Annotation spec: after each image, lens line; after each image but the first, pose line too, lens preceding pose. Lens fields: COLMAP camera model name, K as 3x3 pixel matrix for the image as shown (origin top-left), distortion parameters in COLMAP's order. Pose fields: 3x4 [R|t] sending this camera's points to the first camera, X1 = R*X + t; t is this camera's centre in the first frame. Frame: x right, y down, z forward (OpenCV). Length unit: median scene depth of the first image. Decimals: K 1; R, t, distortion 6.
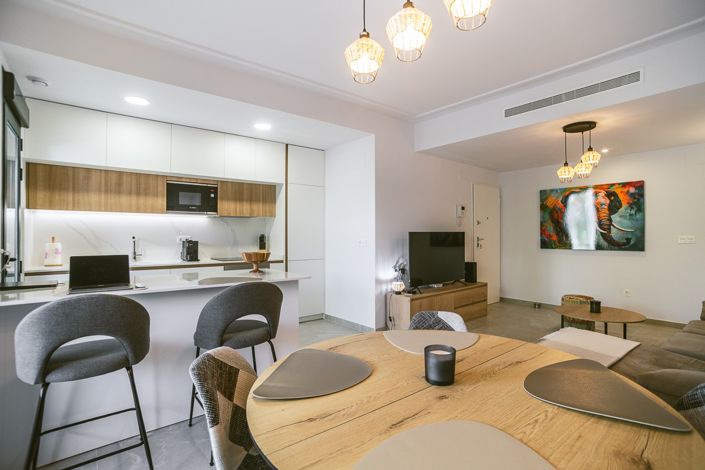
lens RADIAL K [[346.6, 0, 352.5], [0, 346.6, 235.0], [0, 0, 1]] dist [-0.063030, 0.032602]
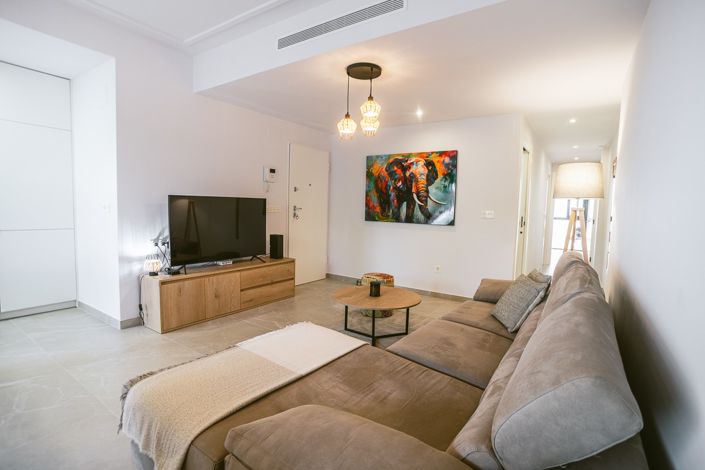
lens RADIAL K [[349.1, 0, 352.5], [0, 349.1, 235.0], [0, 0, 1]] dist [-0.037922, 0.000444]
pose [[0.961341, 0.008929, 0.275215, 0.335713], [-0.032574, 0.996144, 0.081462, 0.003600], [-0.273426, -0.087277, 0.957925, 0.142794]]
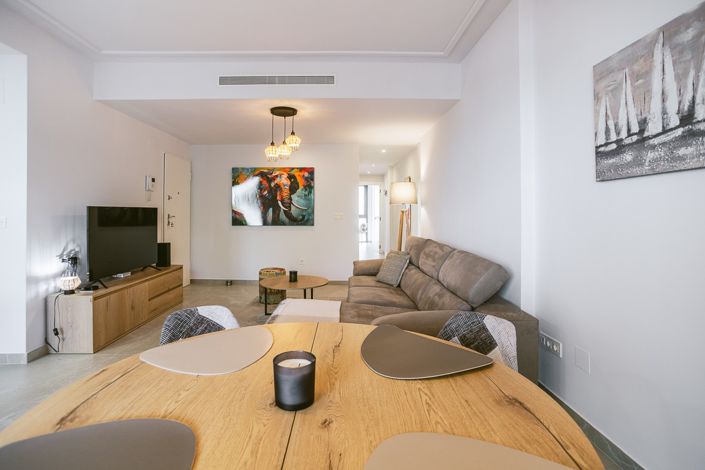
lens RADIAL K [[358.1, 0, 335.6], [0, 358.1, 211.0], [0, 0, 1]] dist [-0.002920, 0.000197]
pose [[0.648712, 0.007140, 0.761000, -0.070043], [-0.003230, 0.999973, -0.006629, 0.003951], [-0.761027, 0.001842, 0.648718, 0.104548]]
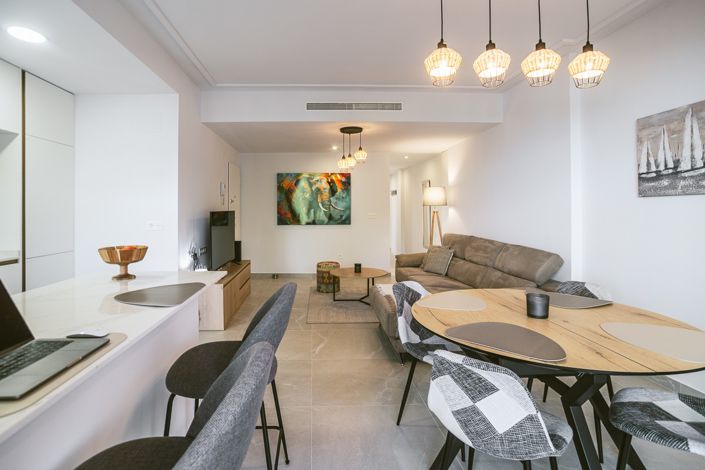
lens RADIAL K [[365.1, 0, 318.8], [0, 365.1, 209.1], [0, 0, 1]] dist [0.002968, 0.002024]
pose [[0.618723, -0.000766, 0.785608, -0.399249], [0.002890, 0.999995, -0.001301, -0.013567], [-0.785604, 0.003075, 0.618723, 0.186641]]
